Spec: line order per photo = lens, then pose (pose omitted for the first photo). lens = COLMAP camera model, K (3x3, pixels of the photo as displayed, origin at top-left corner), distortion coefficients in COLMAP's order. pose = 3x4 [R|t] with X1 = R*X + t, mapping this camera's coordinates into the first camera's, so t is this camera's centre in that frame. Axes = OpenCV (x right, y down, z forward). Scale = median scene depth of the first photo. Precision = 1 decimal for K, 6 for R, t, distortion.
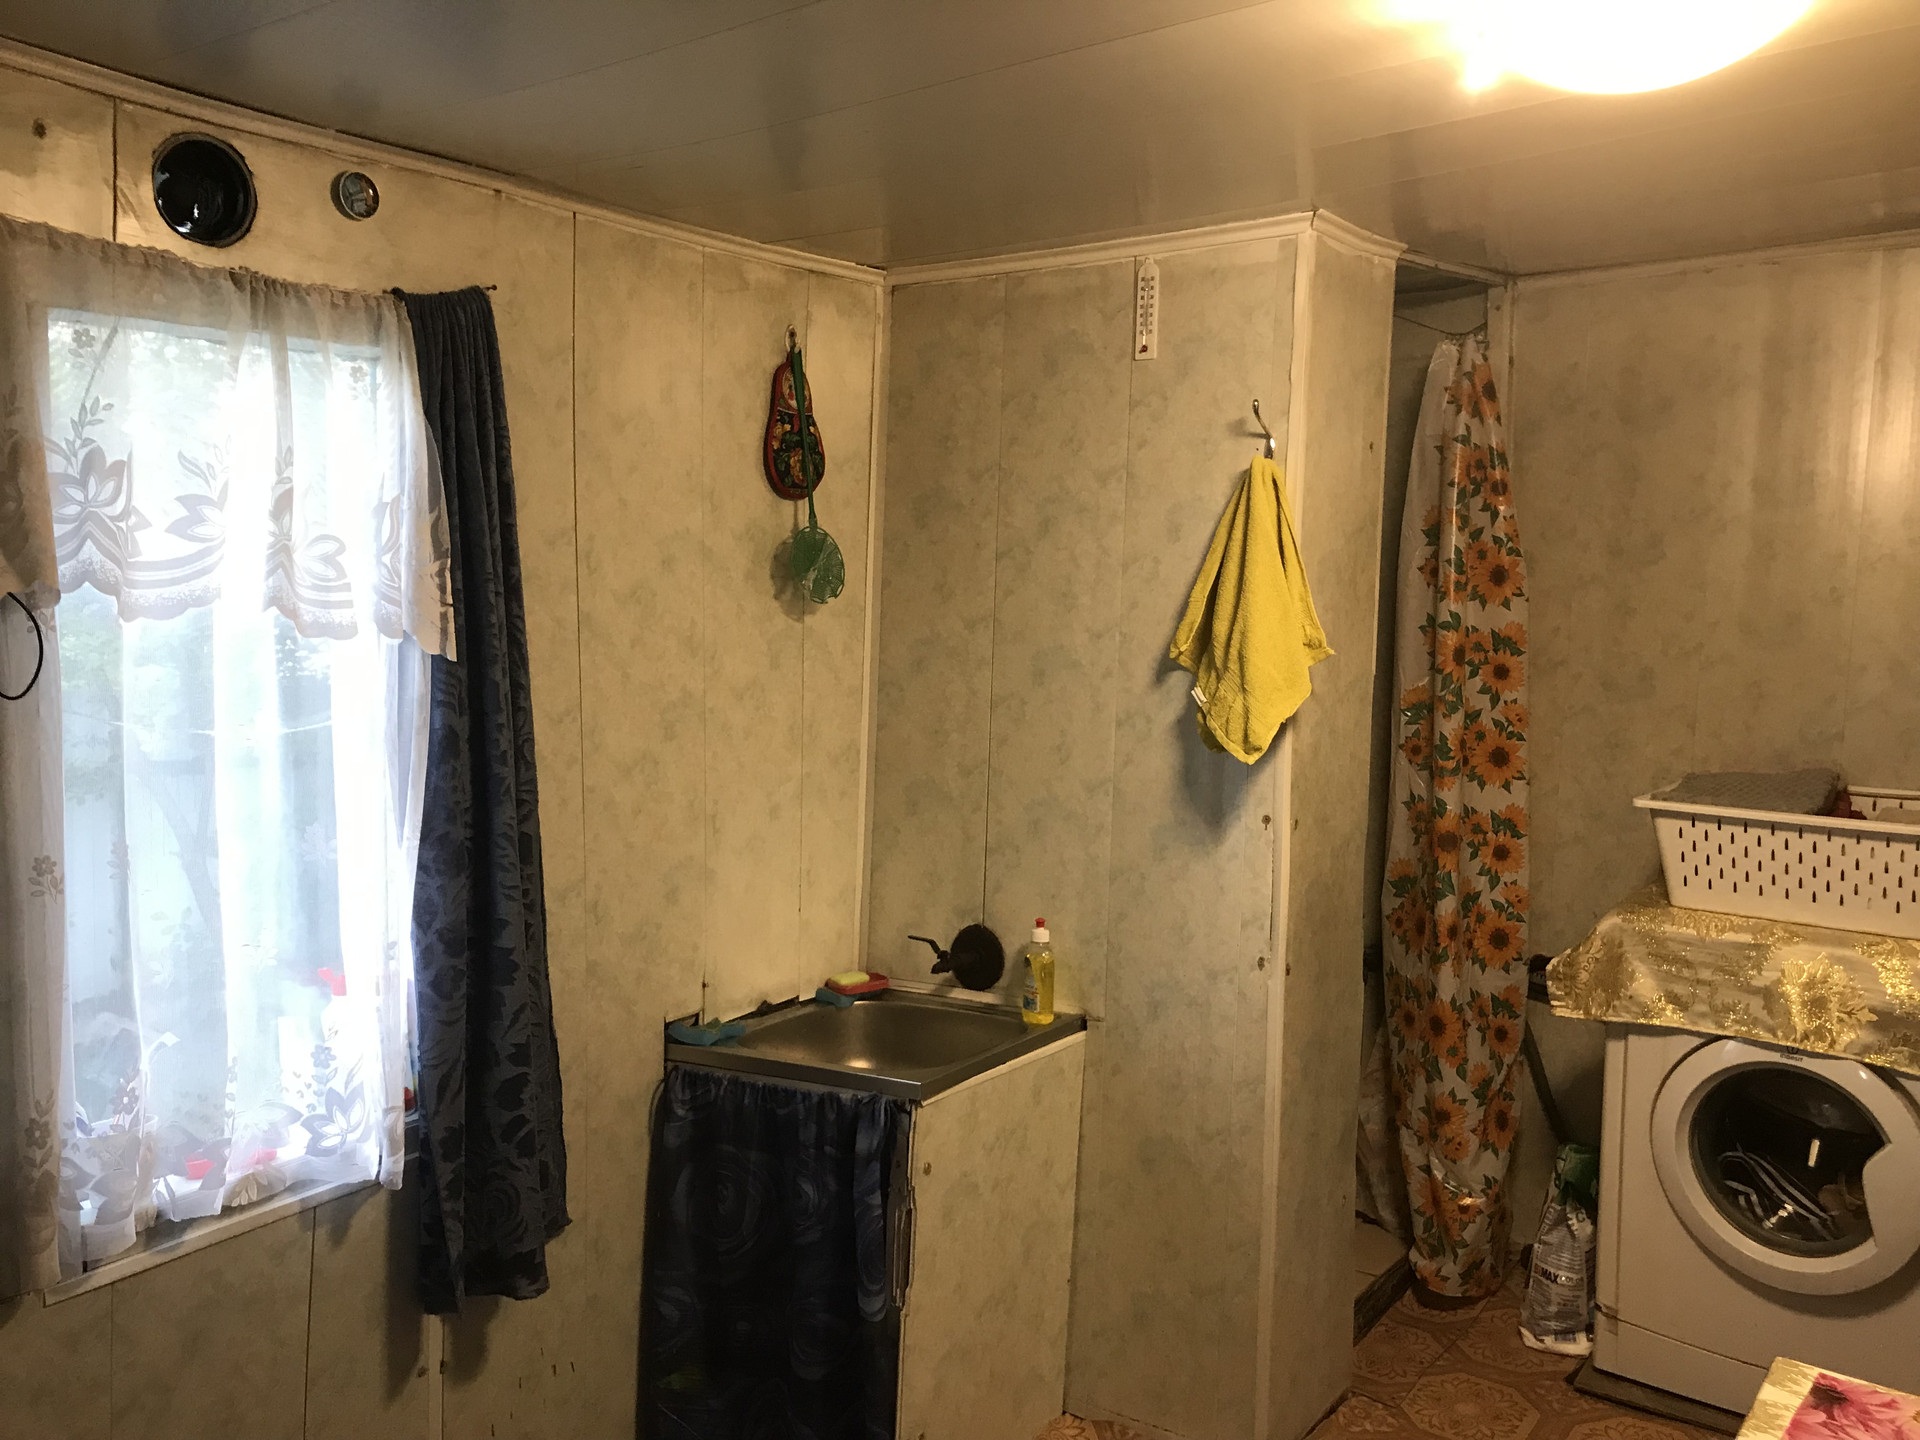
lens RADIAL K [[1551.7, 0, 960.0], [0, 1551.7, 720.0], [0, 0, 1]] dist [0.007170, 0.006843]
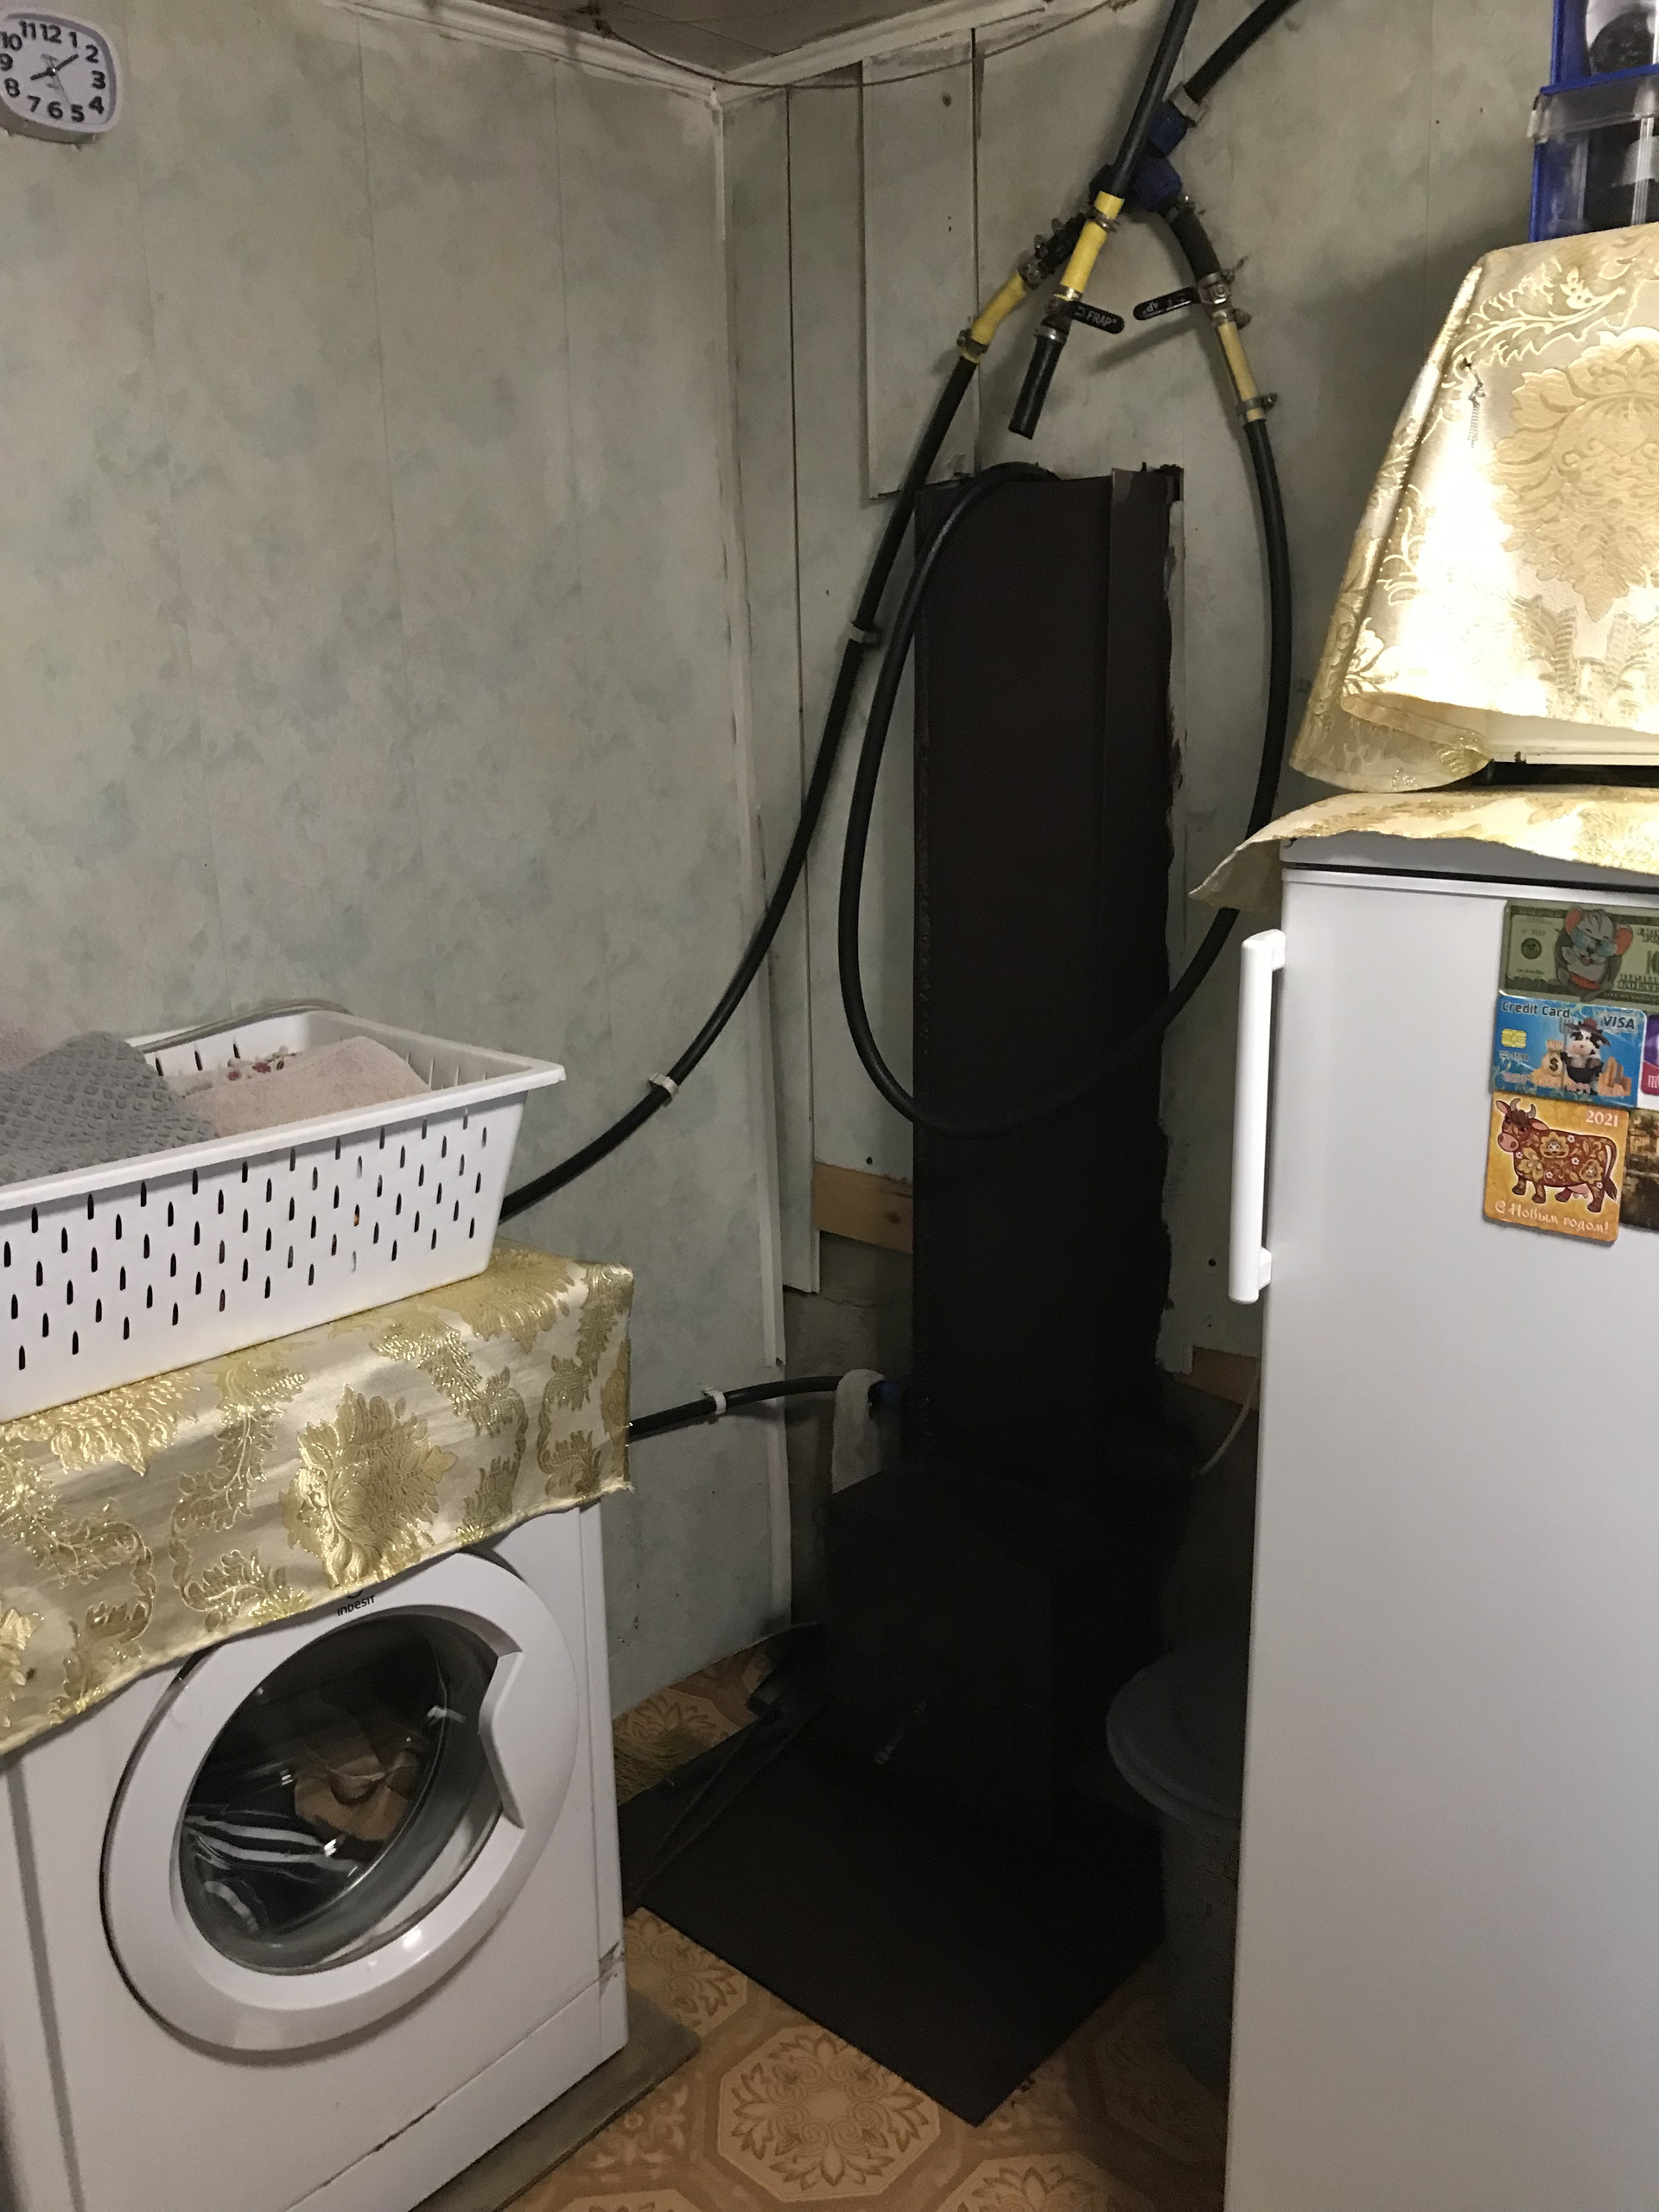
lens RADIAL K [[1787.7, 0, 829.5], [0, 1787.7, 1106.0], [0, 0, 1]] dist [0.007170, 0.006843]
pose [[0.108288, -0.169094, 0.979633, 0.018848], [0.229317, 0.963101, 0.140892, 0.018681], [-0.967309, 0.209390, 0.143068, 0.848613]]
